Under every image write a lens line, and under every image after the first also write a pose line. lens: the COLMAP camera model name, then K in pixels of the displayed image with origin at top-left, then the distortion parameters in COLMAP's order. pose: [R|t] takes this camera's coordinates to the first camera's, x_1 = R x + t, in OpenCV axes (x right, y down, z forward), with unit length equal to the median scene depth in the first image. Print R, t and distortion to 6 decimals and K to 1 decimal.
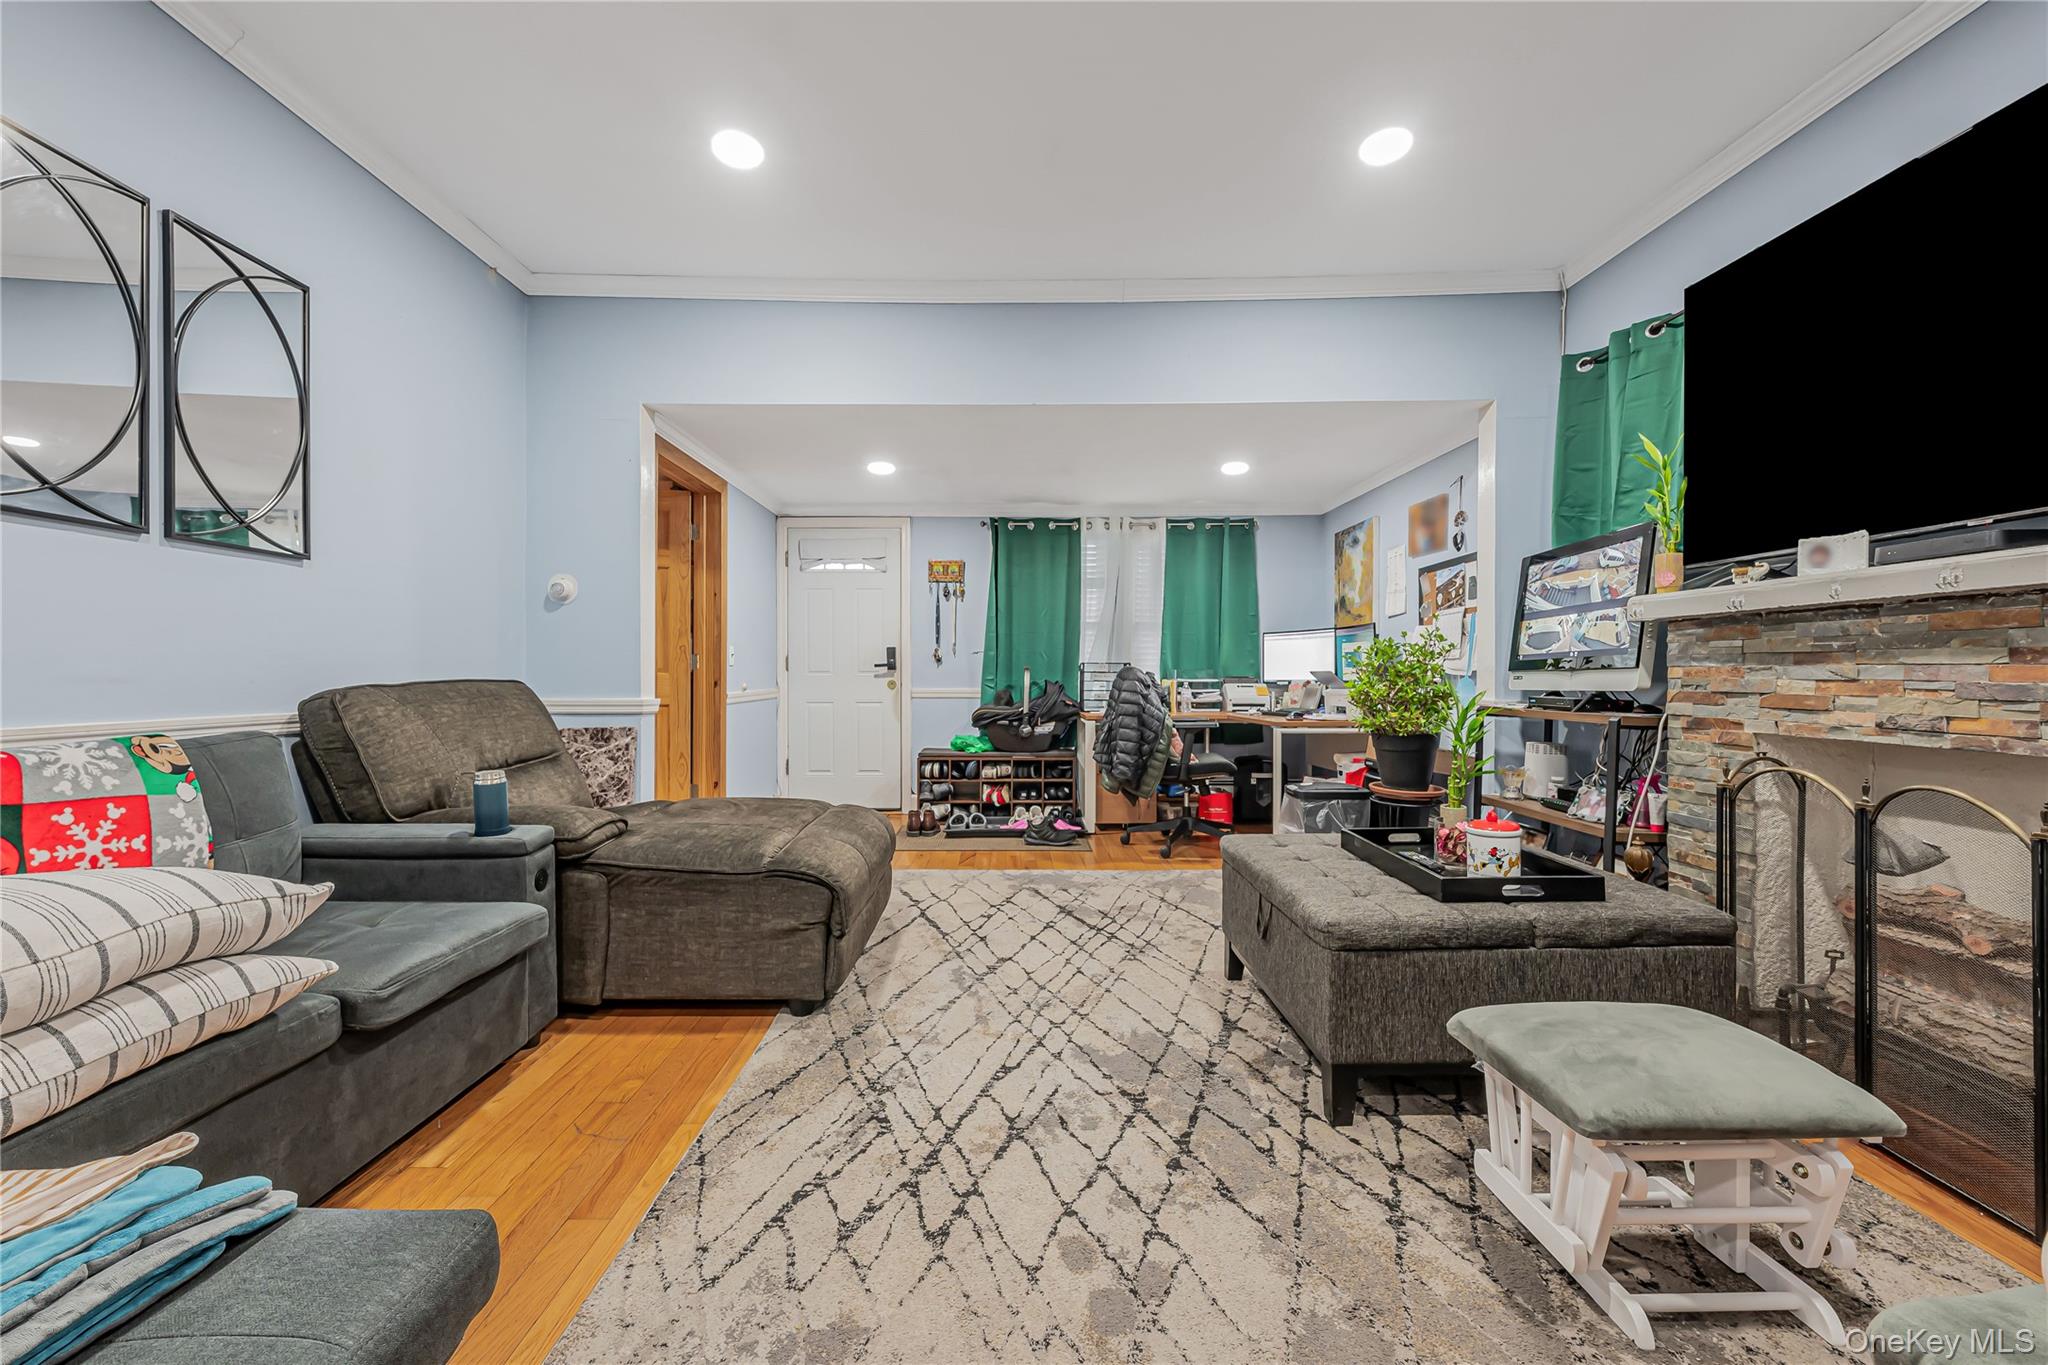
lens RADIAL K [[823.5, 0, 1035.4], [0, 823.5, 672.9], [0, 0, 1]] dist [0.000130, -0.000384]
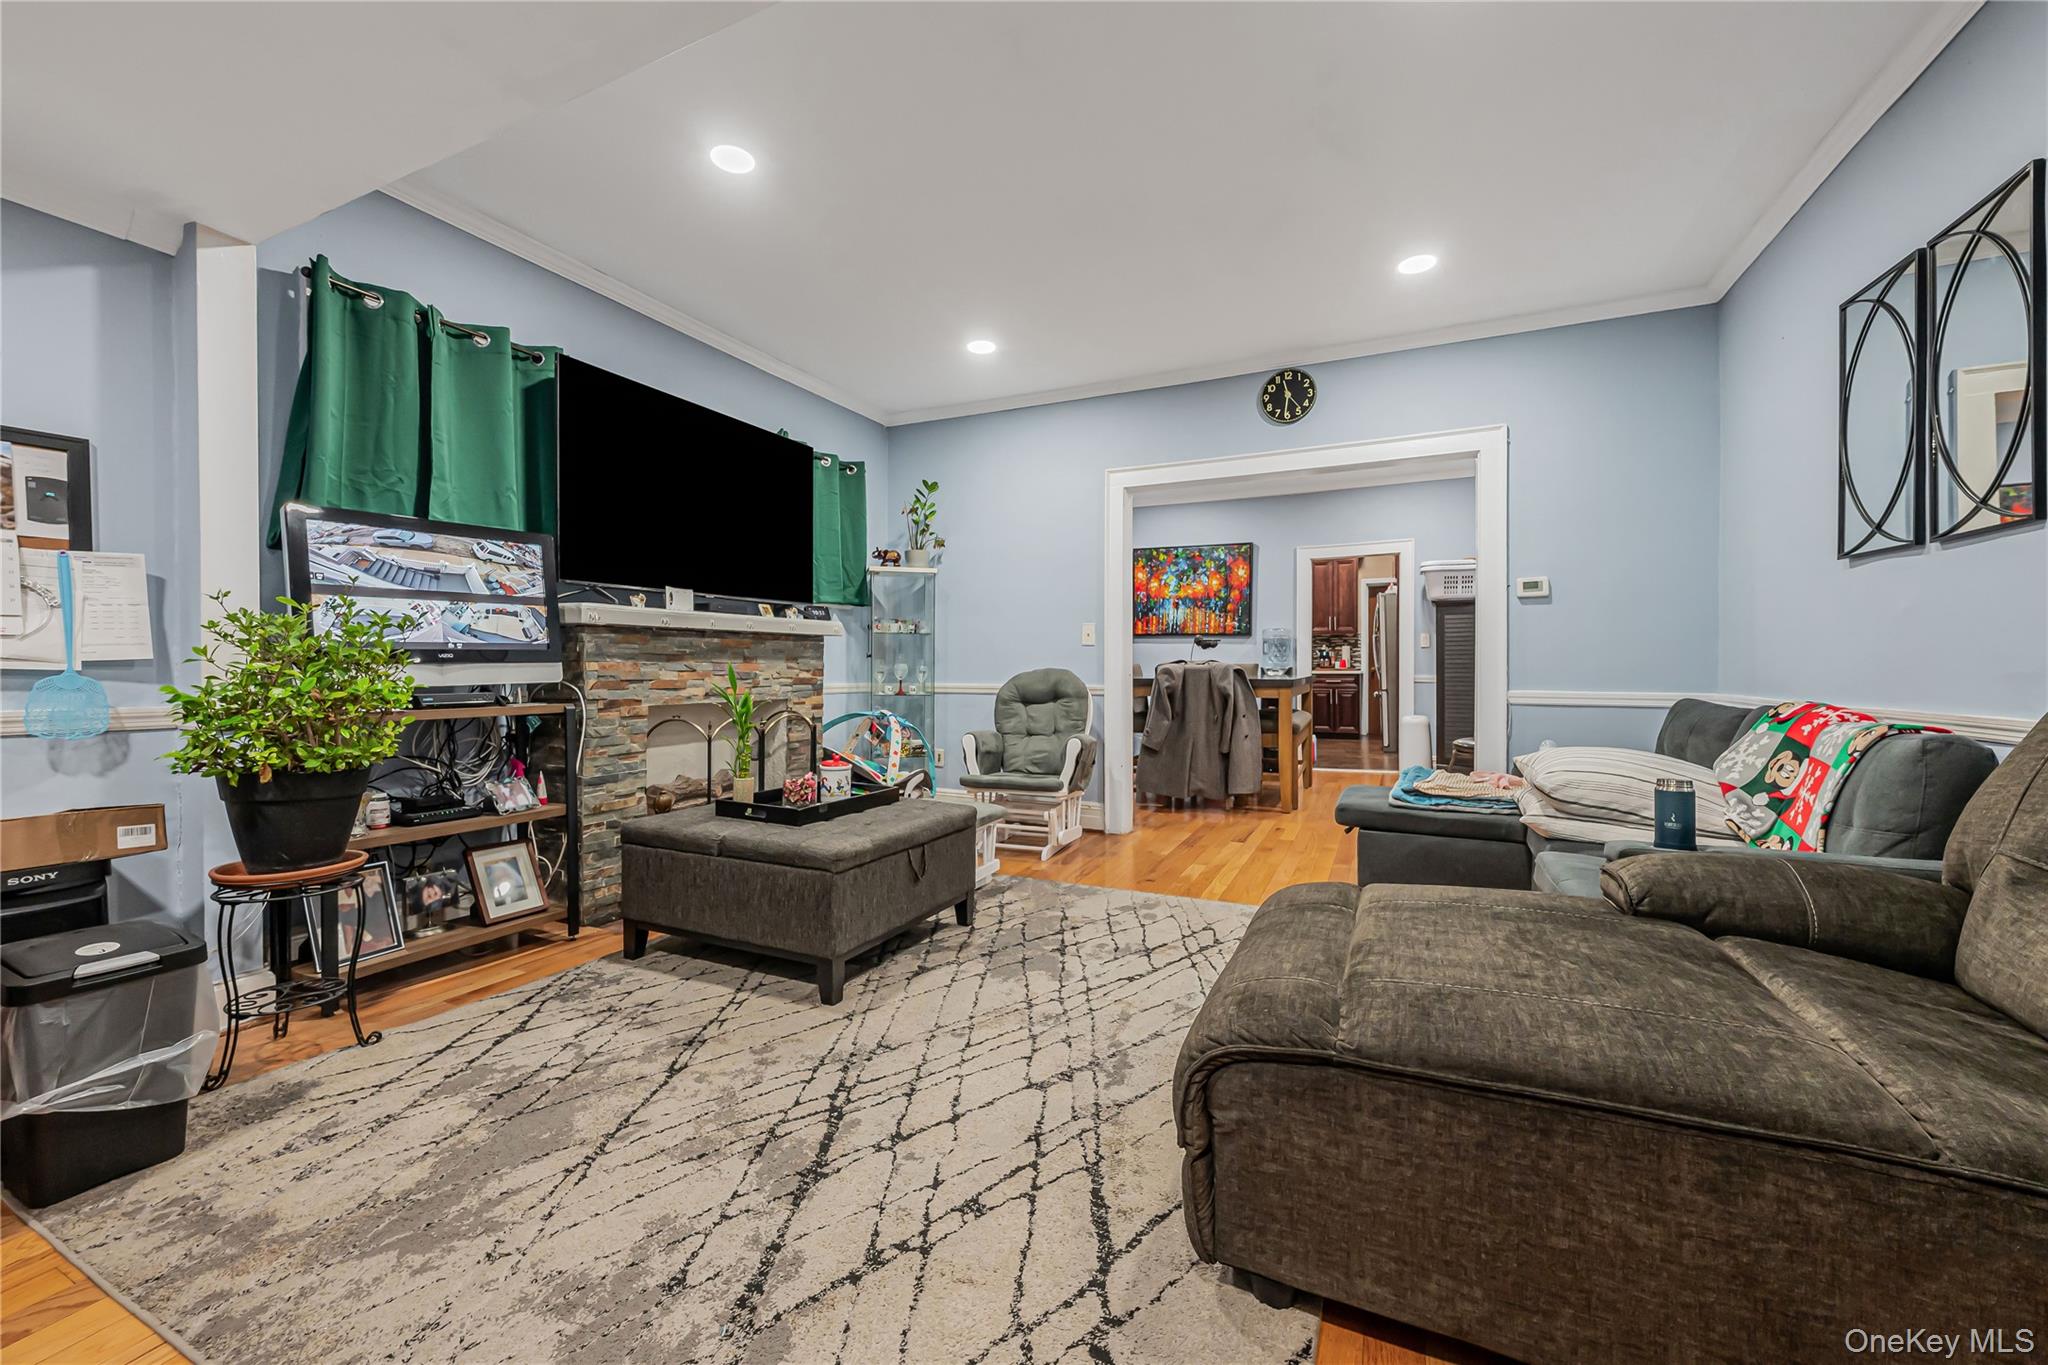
lens RADIAL K [[823.5, 0, 987.8], [0, 823.5, 671.2], [0, 0, 1]] dist [0.000130, -0.000384]
pose [[-0.879201, -0.004072, 0.476433, -0.431345], [-0.002336, 0.999988, 0.004237, 0.000312], [-0.476444, 0.002612, -0.879201, 2.149191]]
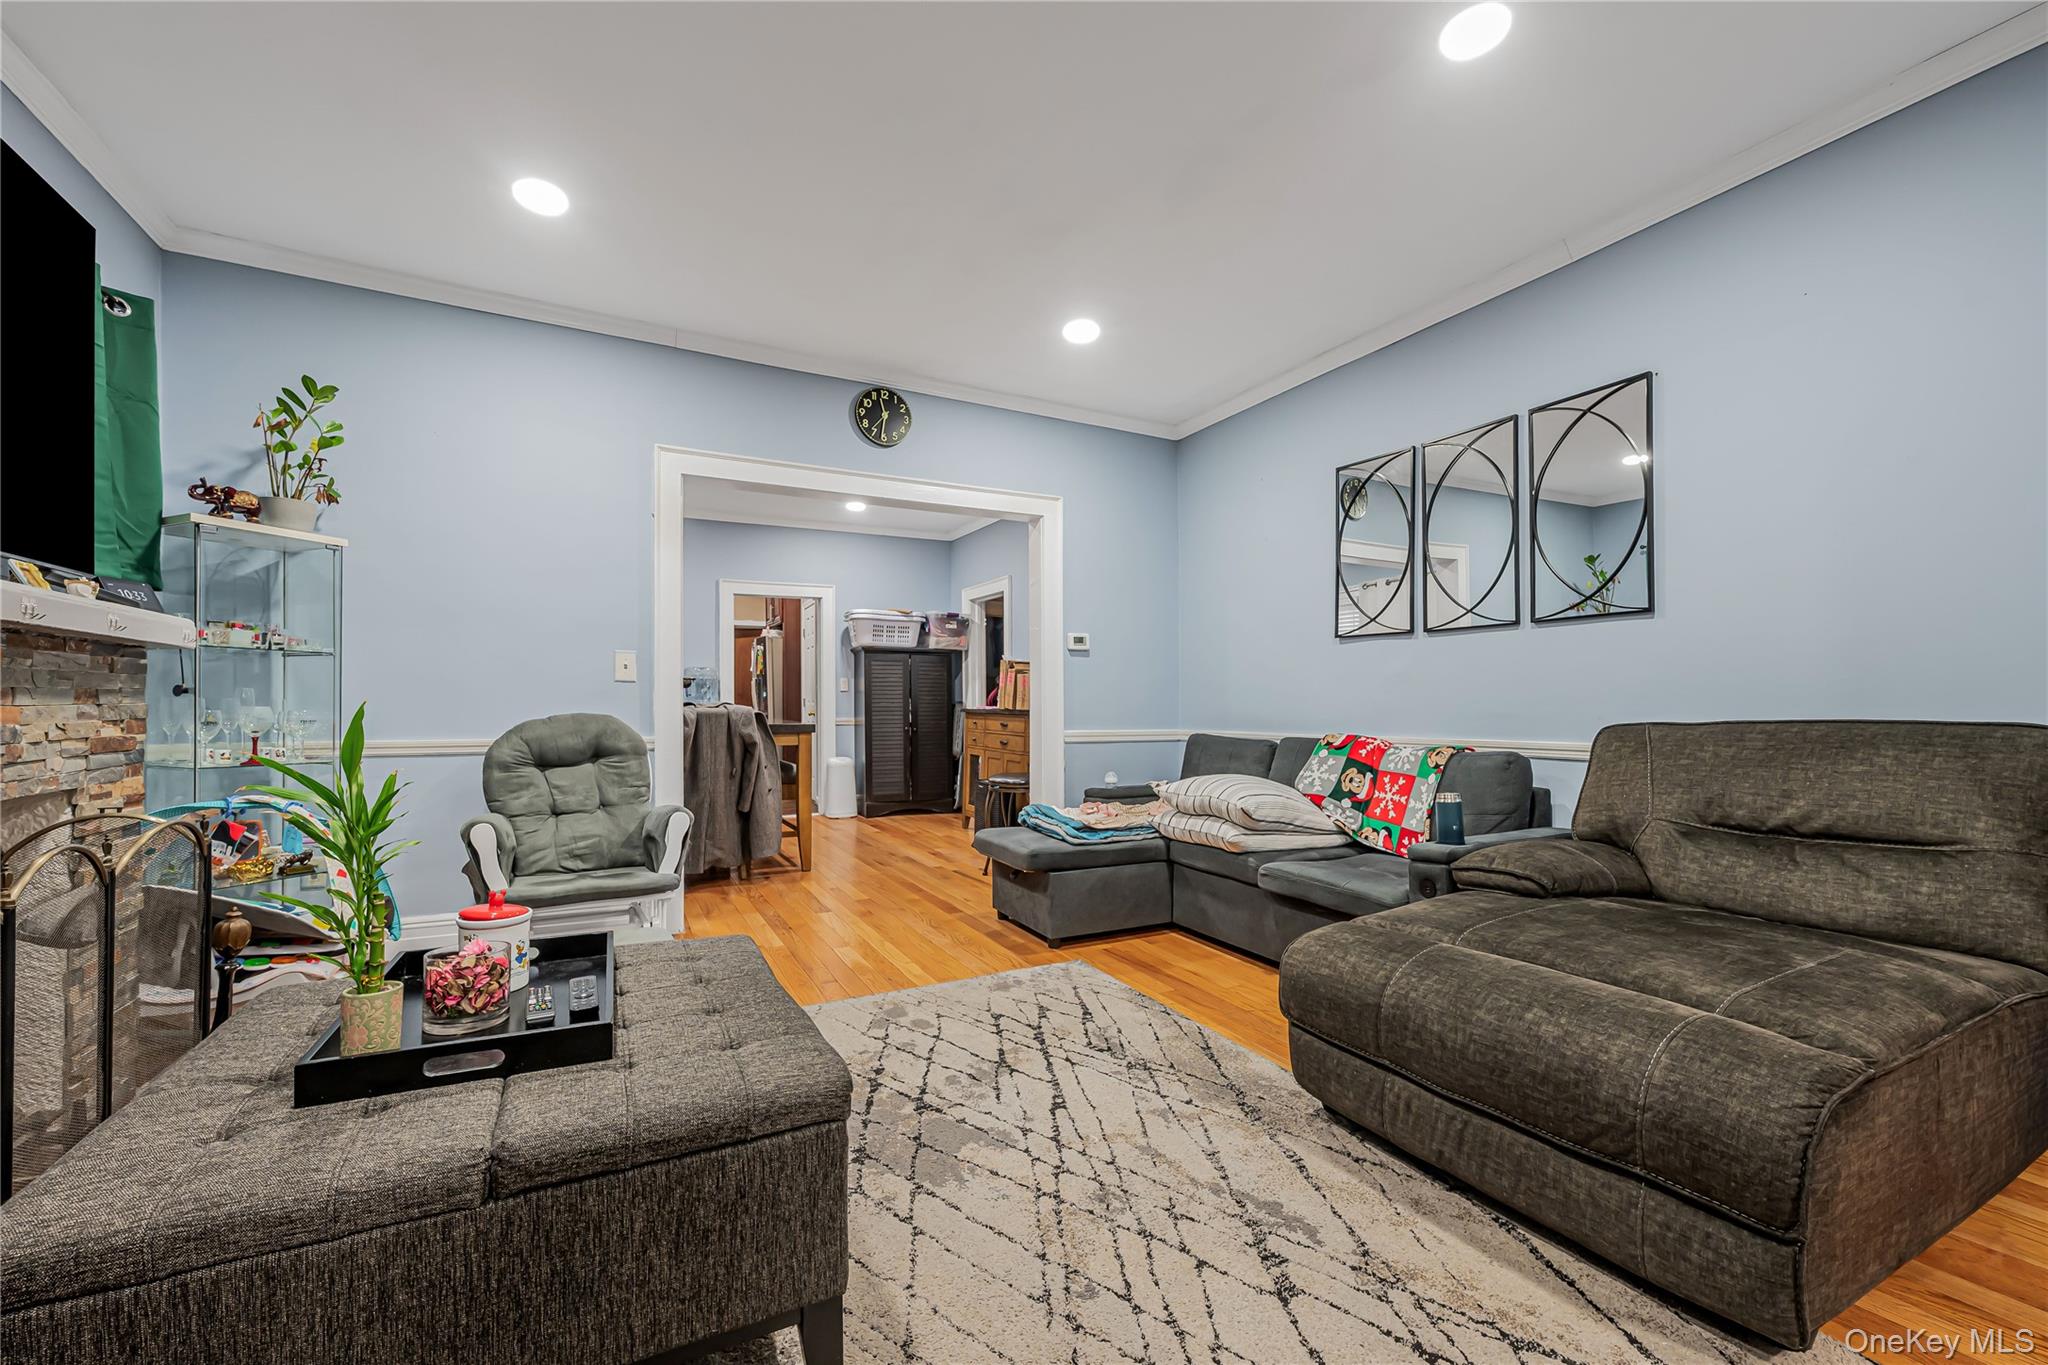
lens RADIAL K [[823.5, 0, 1031.0], [0, 823.5, 709.2], [0, 0, 1]] dist [0.000130, -0.000384]
pose [[-0.900489, -0.000323, -0.434878, 0.419224], [0.001017, 0.999995, -0.002847, -0.000912], [0.434877, -0.003006, -0.900485, 1.830092]]
